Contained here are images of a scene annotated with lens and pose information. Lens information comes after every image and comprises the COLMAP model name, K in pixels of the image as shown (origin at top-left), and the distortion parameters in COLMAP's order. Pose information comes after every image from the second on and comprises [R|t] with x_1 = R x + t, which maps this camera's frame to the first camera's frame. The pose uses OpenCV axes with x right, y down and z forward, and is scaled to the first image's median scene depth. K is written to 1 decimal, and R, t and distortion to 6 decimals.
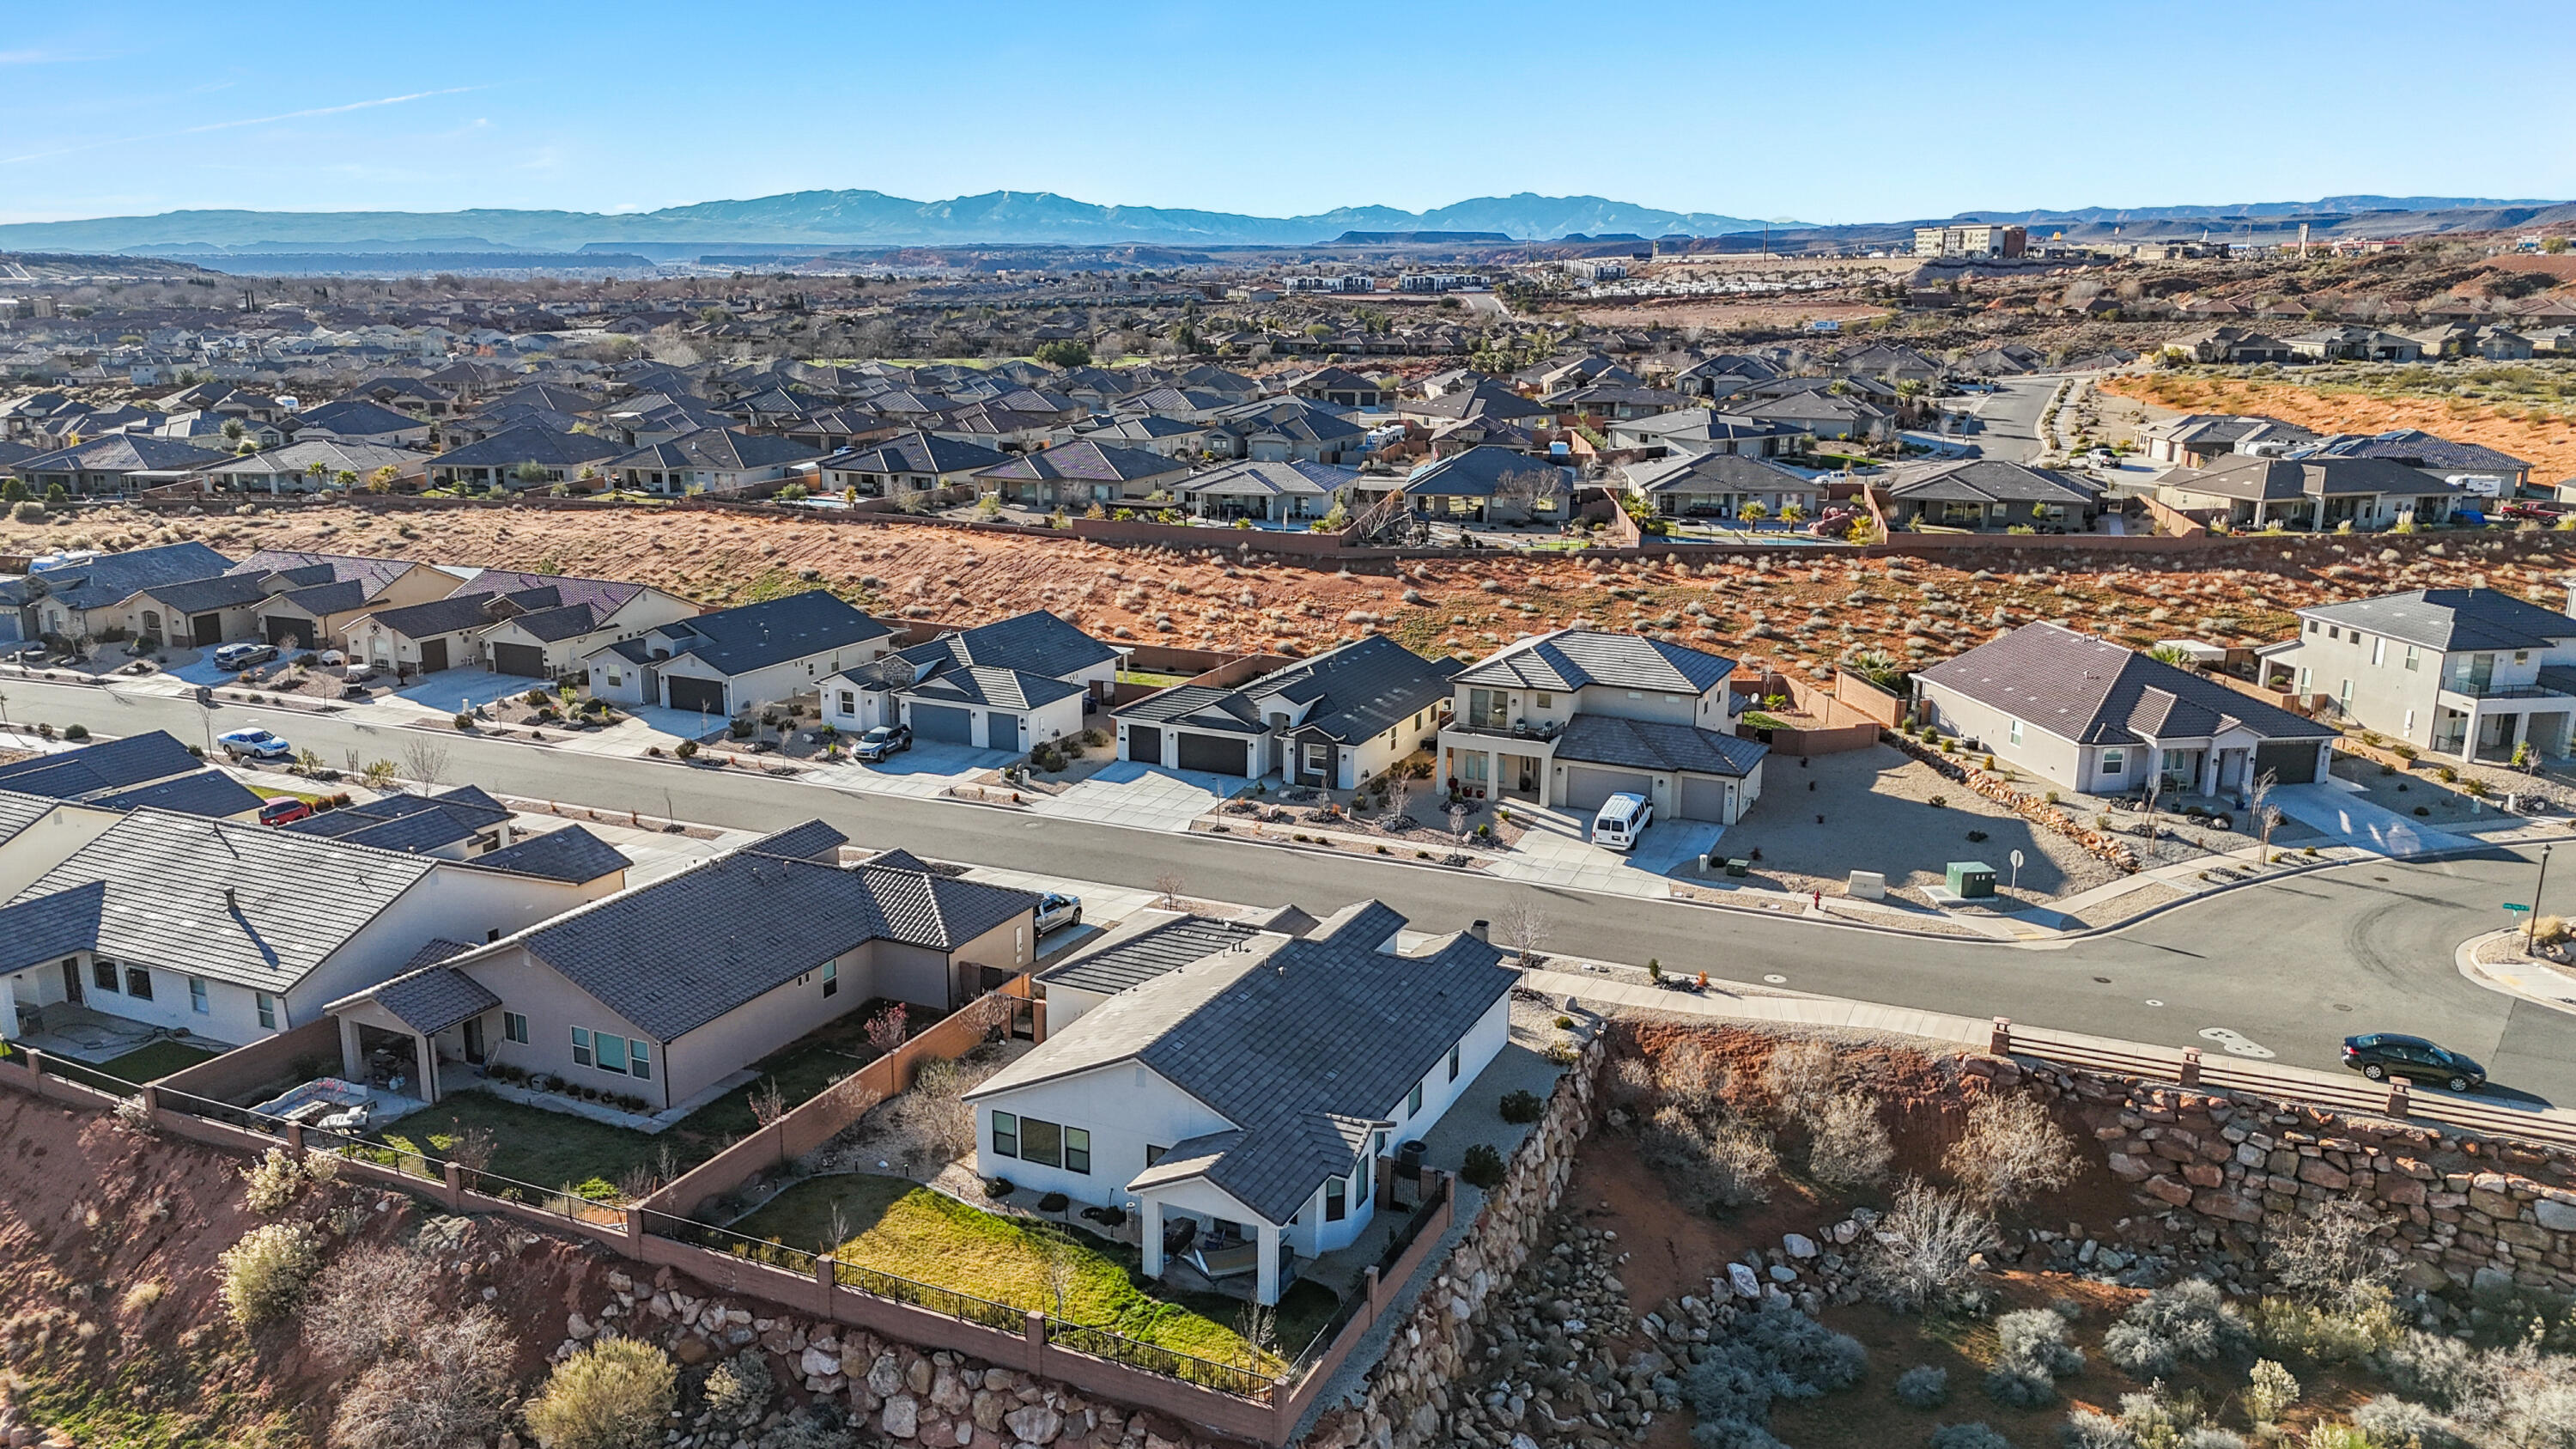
lens RADIAL K [[1878.7, 0, 1302.0], [0, 1878.7, 738.7], [0, 0, 1]] dist [0.074268, -0.066694]
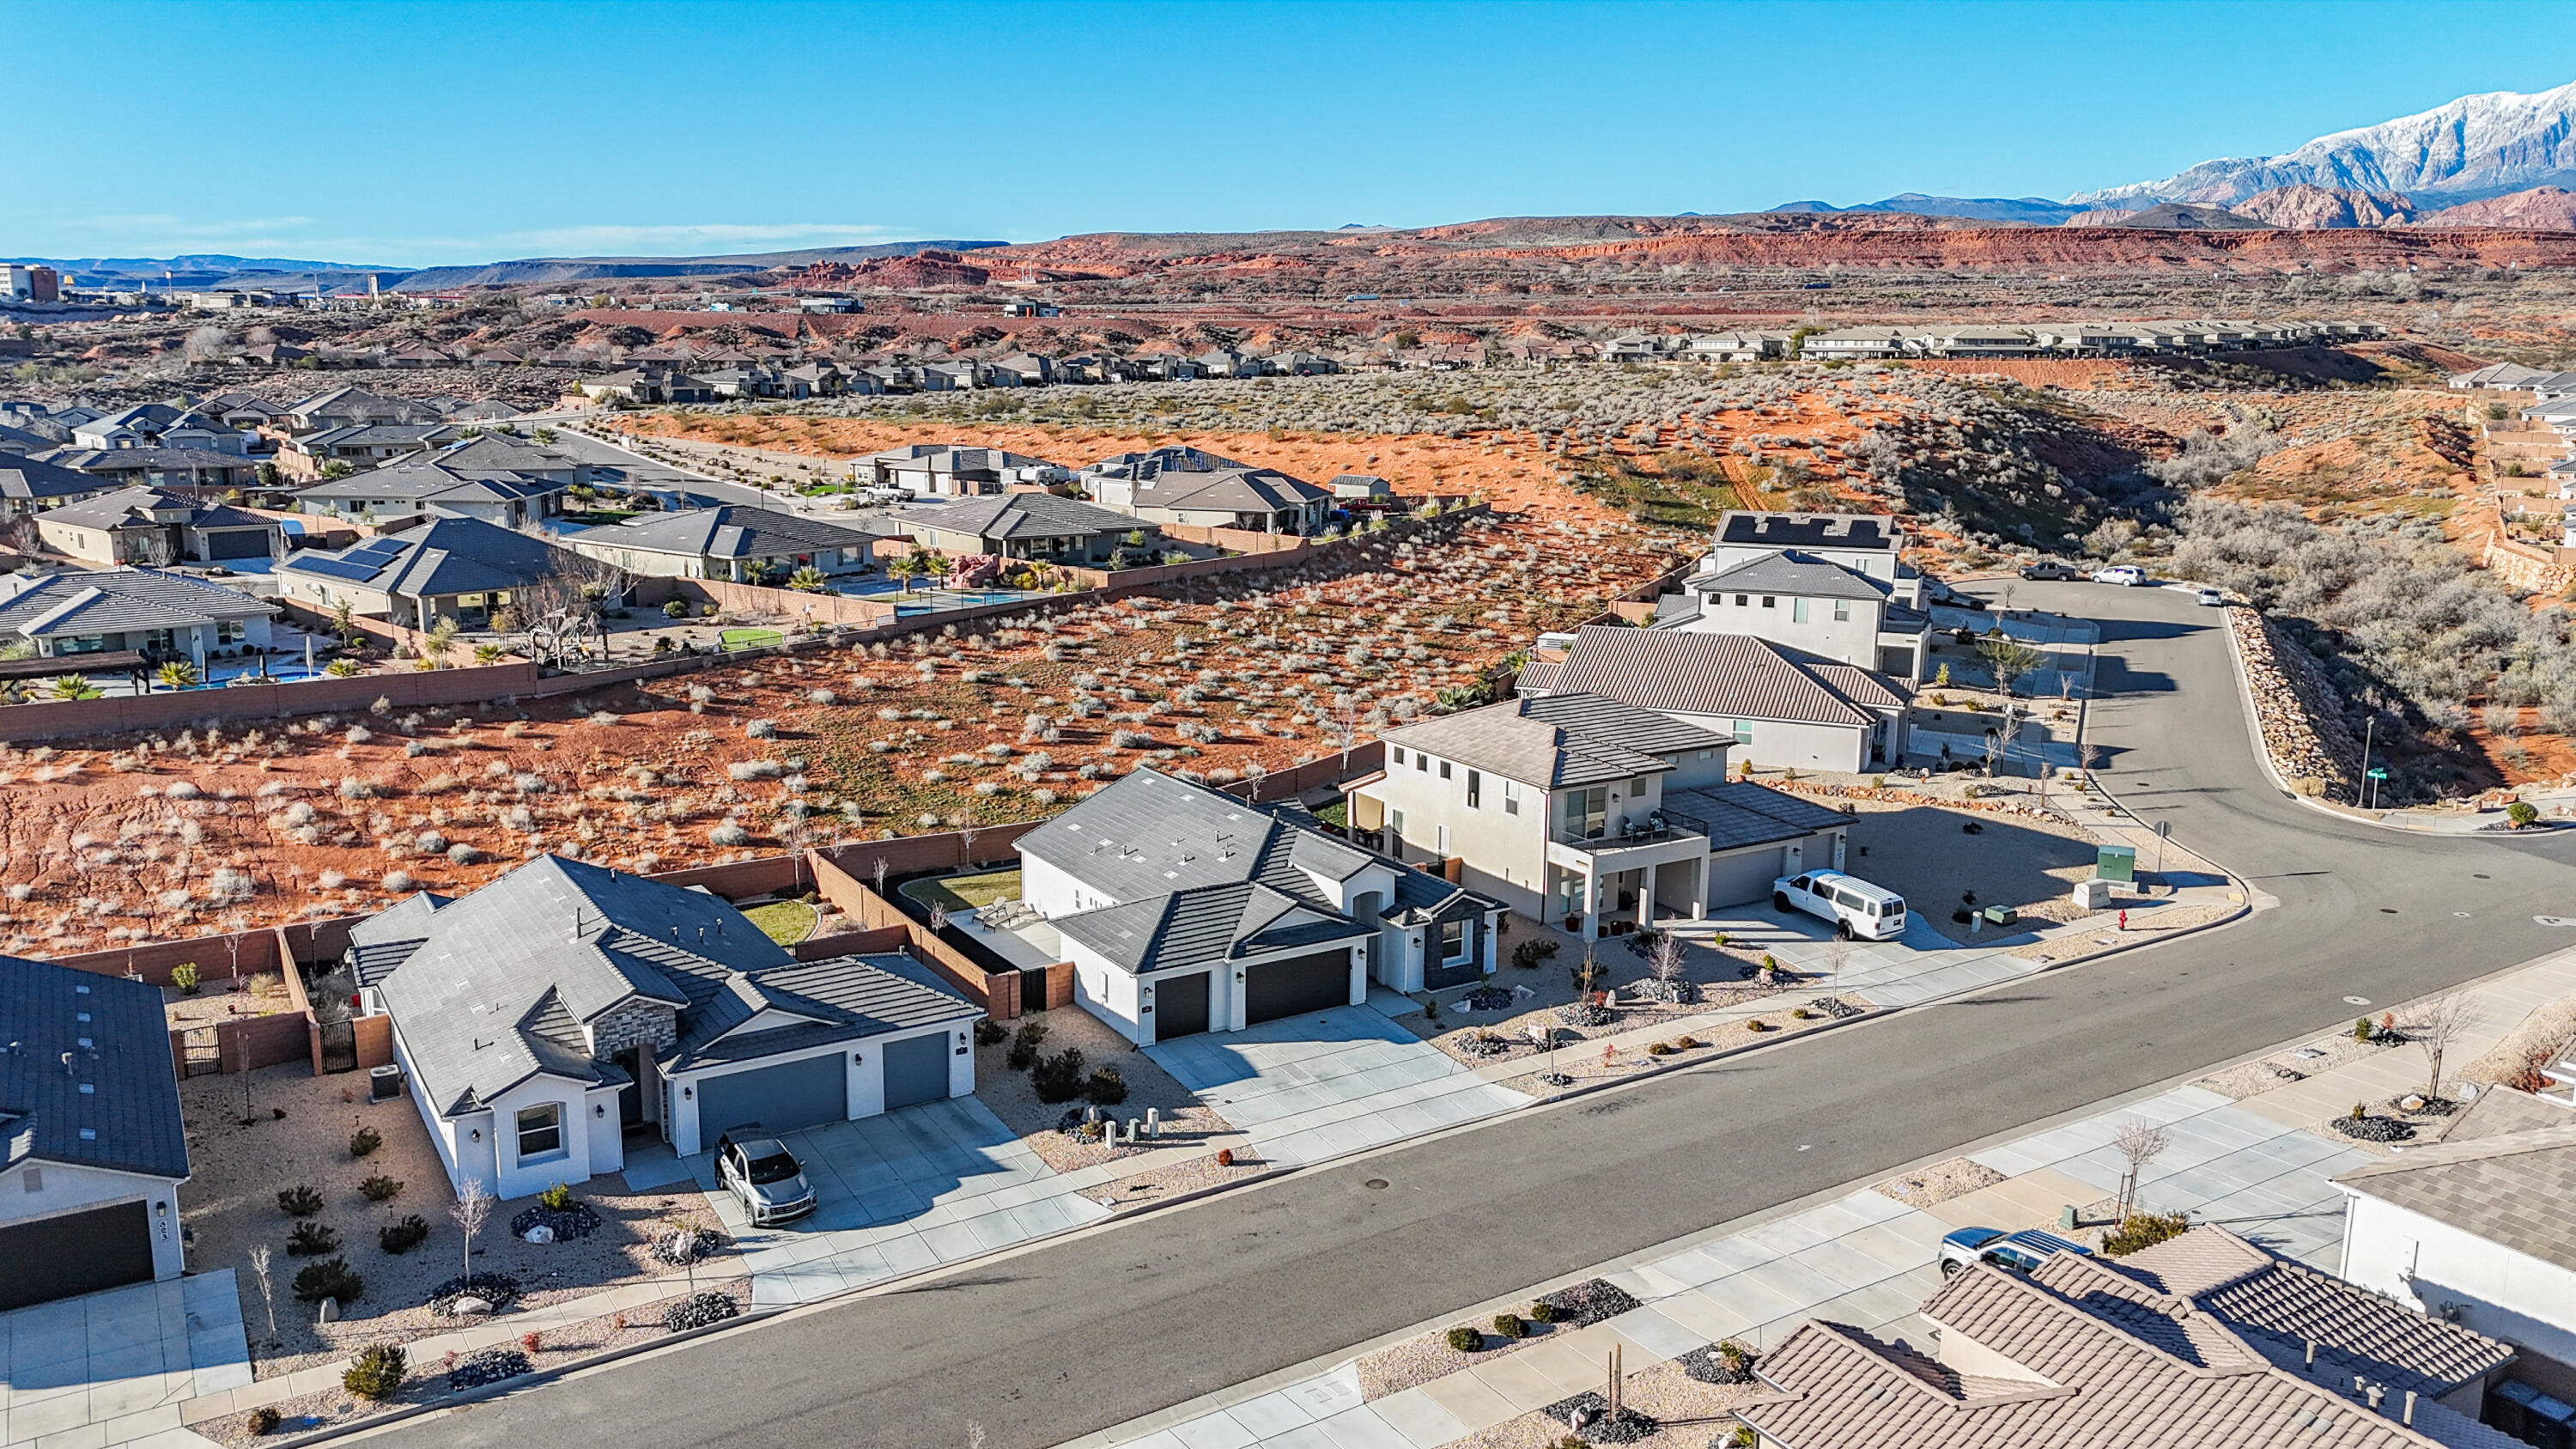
lens RADIAL K [[1878.7, 0, 1288.1], [0, 1878.7, 731.9], [0, 0, 1]] dist [0.074268, -0.066694]
pose [[0.548521, -0.172311, 0.818190, -0.515556], [0.198846, 0.977344, 0.072521, -0.113593], [-0.812149, 0.122914, 0.570356, 0.601961]]
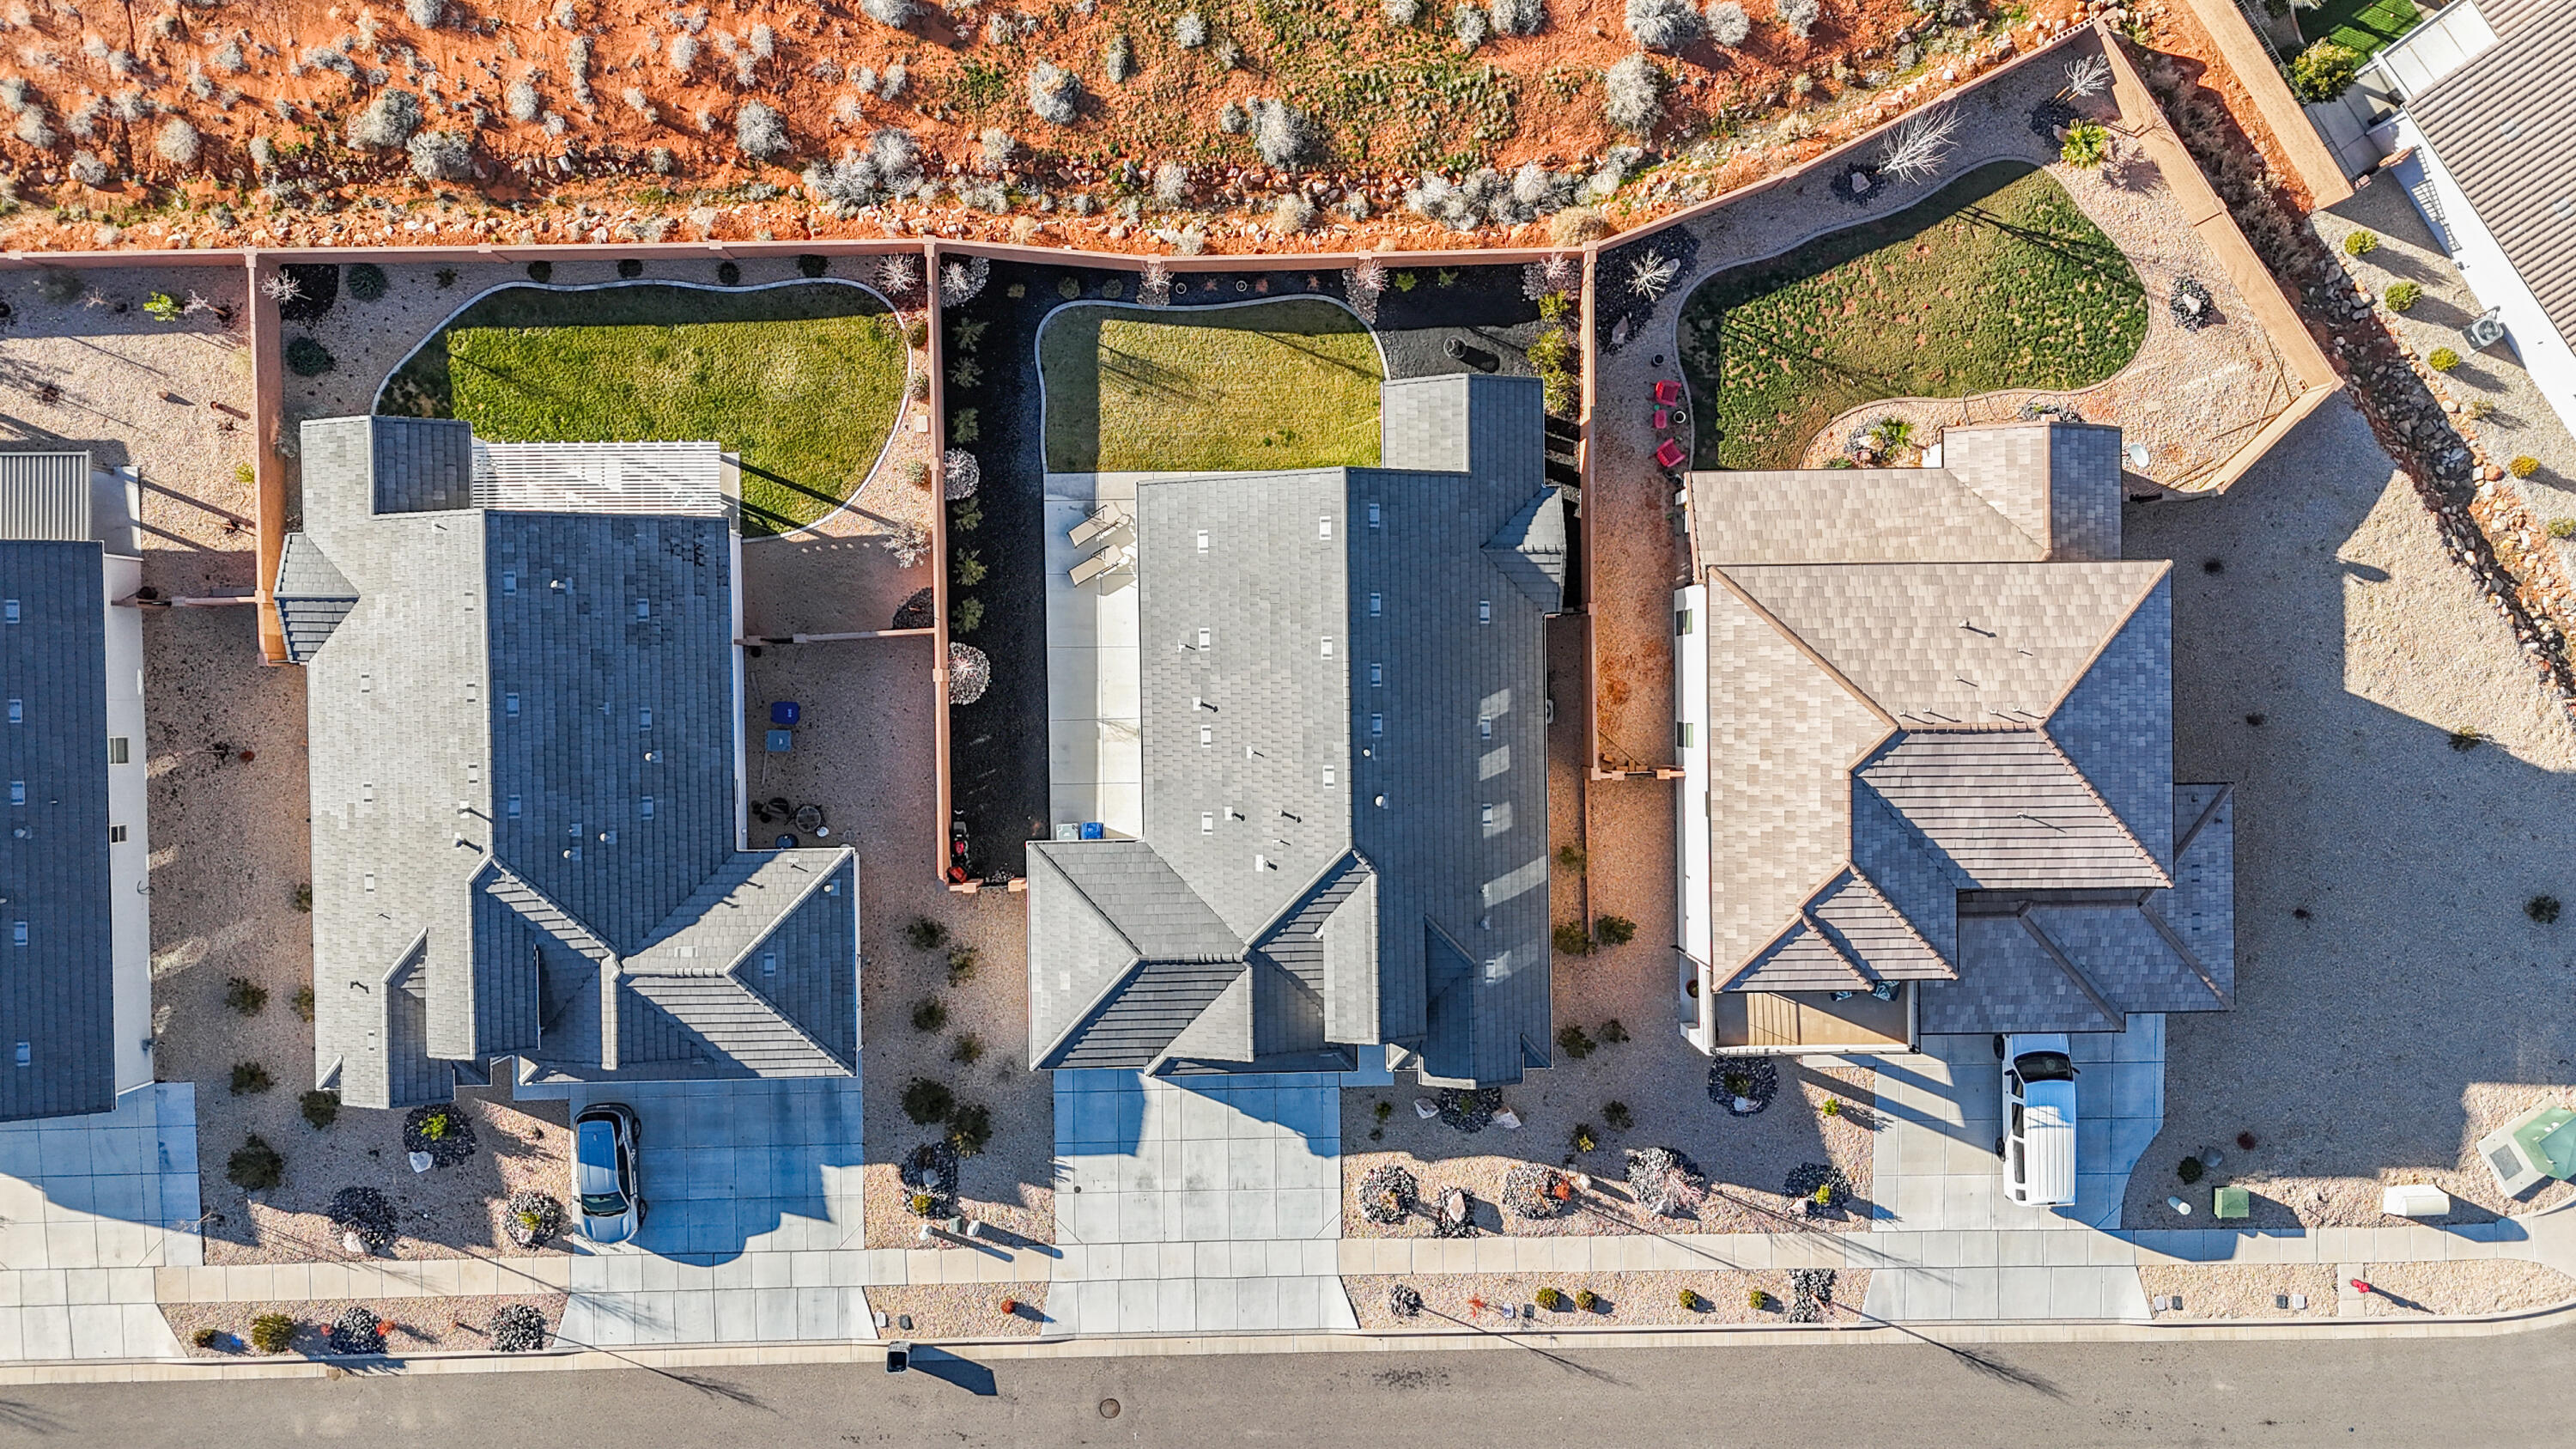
lens RADIAL K [[1878.7, 0, 1287.4], [0, 1878.7, 725.5], [0, 0, 1]] dist [0.074268, -0.066694]
pose [[0.902290, -0.431046, 0.008552, -0.002530], [0.088210, 0.203989, 0.974991, -0.516811], [-0.422010, -0.878970, 0.222080, 0.903685]]
